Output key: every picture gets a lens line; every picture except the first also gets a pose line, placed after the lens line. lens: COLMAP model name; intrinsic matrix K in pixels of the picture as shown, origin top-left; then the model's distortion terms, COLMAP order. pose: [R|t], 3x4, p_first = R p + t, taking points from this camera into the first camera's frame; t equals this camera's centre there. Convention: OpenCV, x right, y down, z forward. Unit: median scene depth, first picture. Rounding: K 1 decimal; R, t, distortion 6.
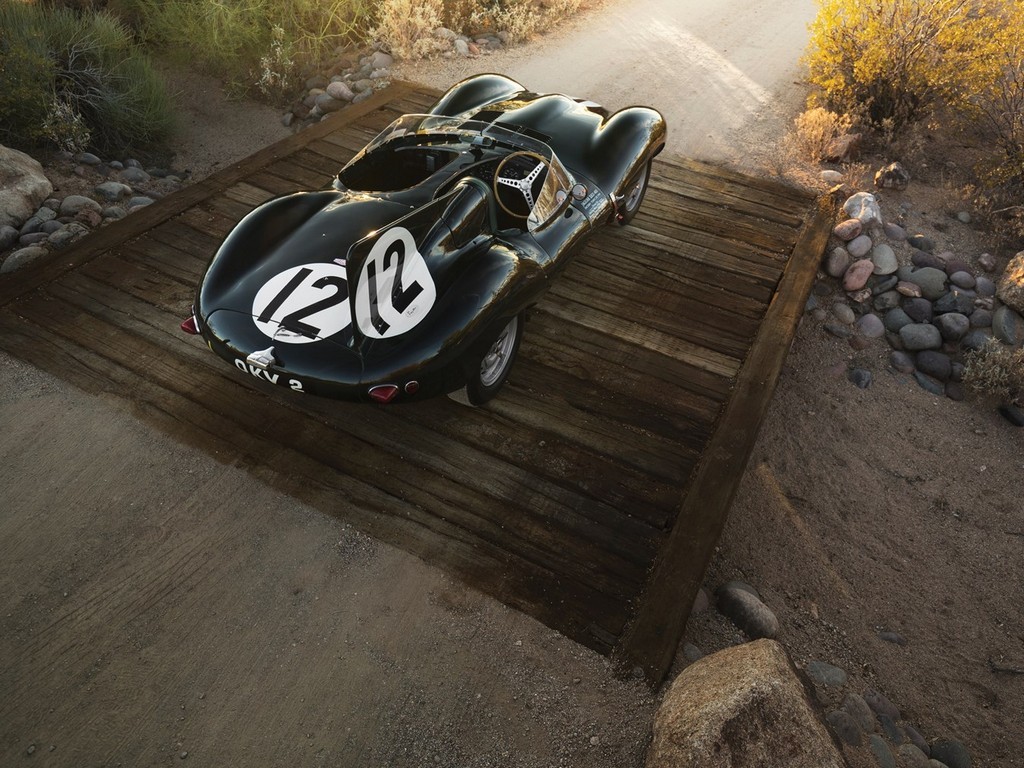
lens RADIAL K [[841.0, 0, 512.0], [0, 841.0, 384.0], [0, 0, 1]] dist [-0.007652, -0.006666]
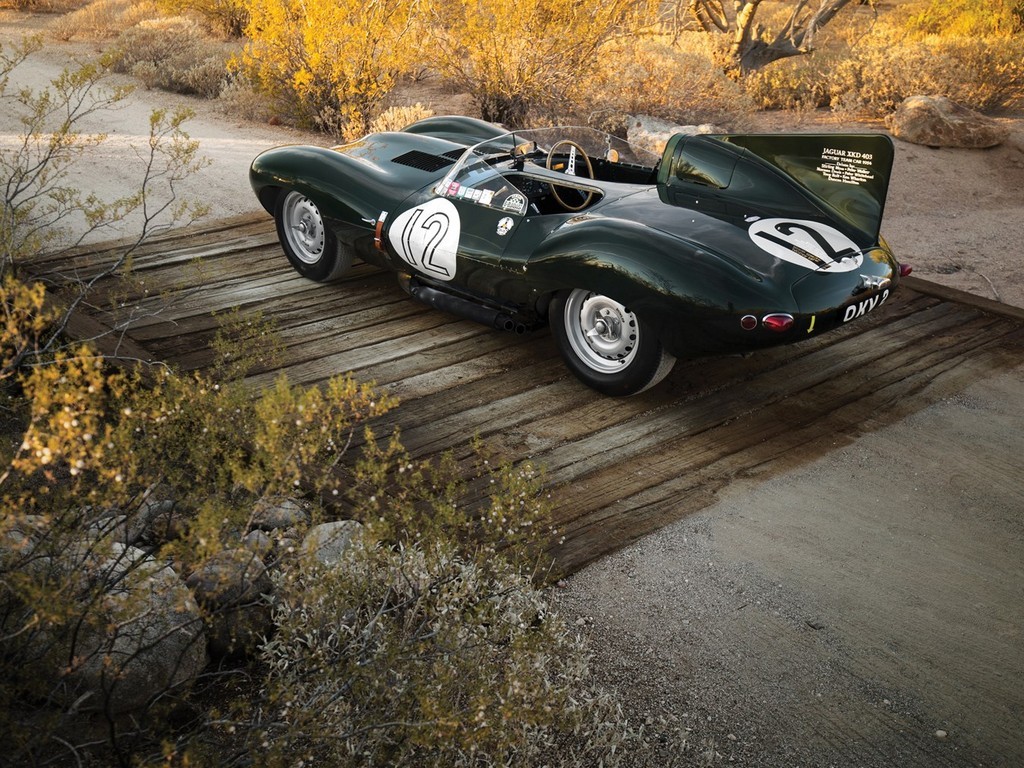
lens RADIAL K [[1209.6, 0, 512.0], [0, 1209.6, 384.0], [0, 0, 1]] dist [0.058601, 0.004962]
pose [[0.350889, -0.430997, 0.831336, -1.220578], [0.602870, 0.783298, 0.151634, -0.297280], [-0.716537, 0.447980, 0.534685, 0.428845]]
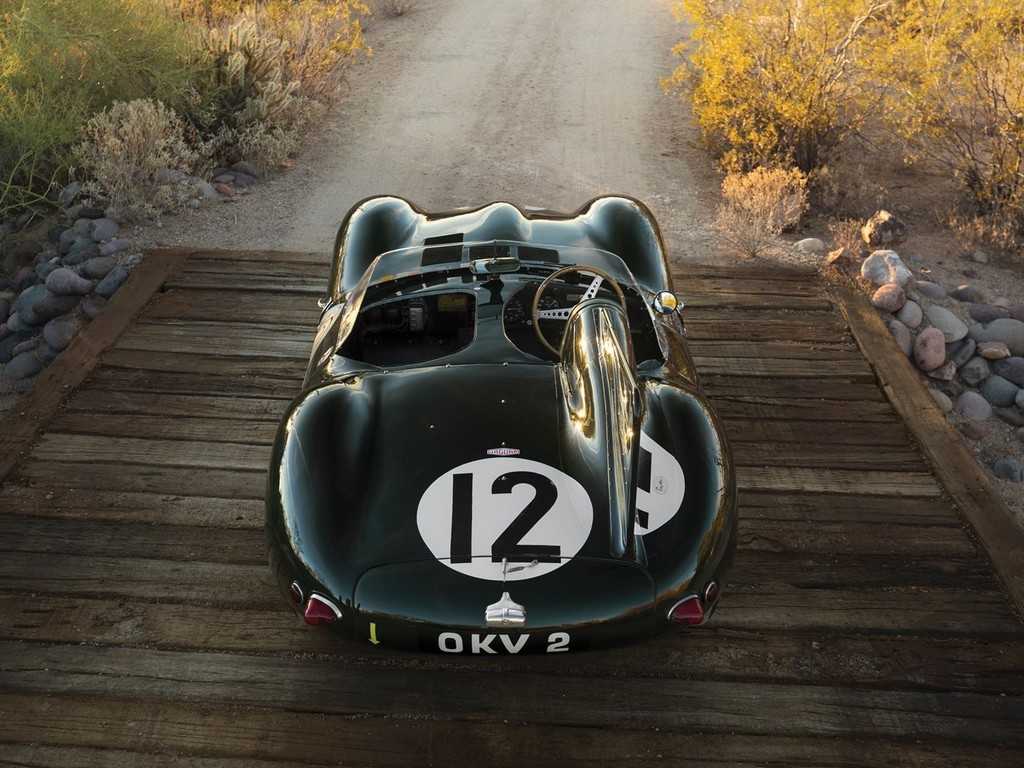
lens RADIAL K [[1302.9, 0, 512.0], [0, 1302.9, 384.0], [0, 0, 1]] dist [0.027981, -0.008044]
pose [[0.903192, -0.228874, 0.363125, -0.433164], [0.306836, 0.935846, -0.173332, -0.014717], [-0.300158, 0.267972, 0.915476, 0.058354]]
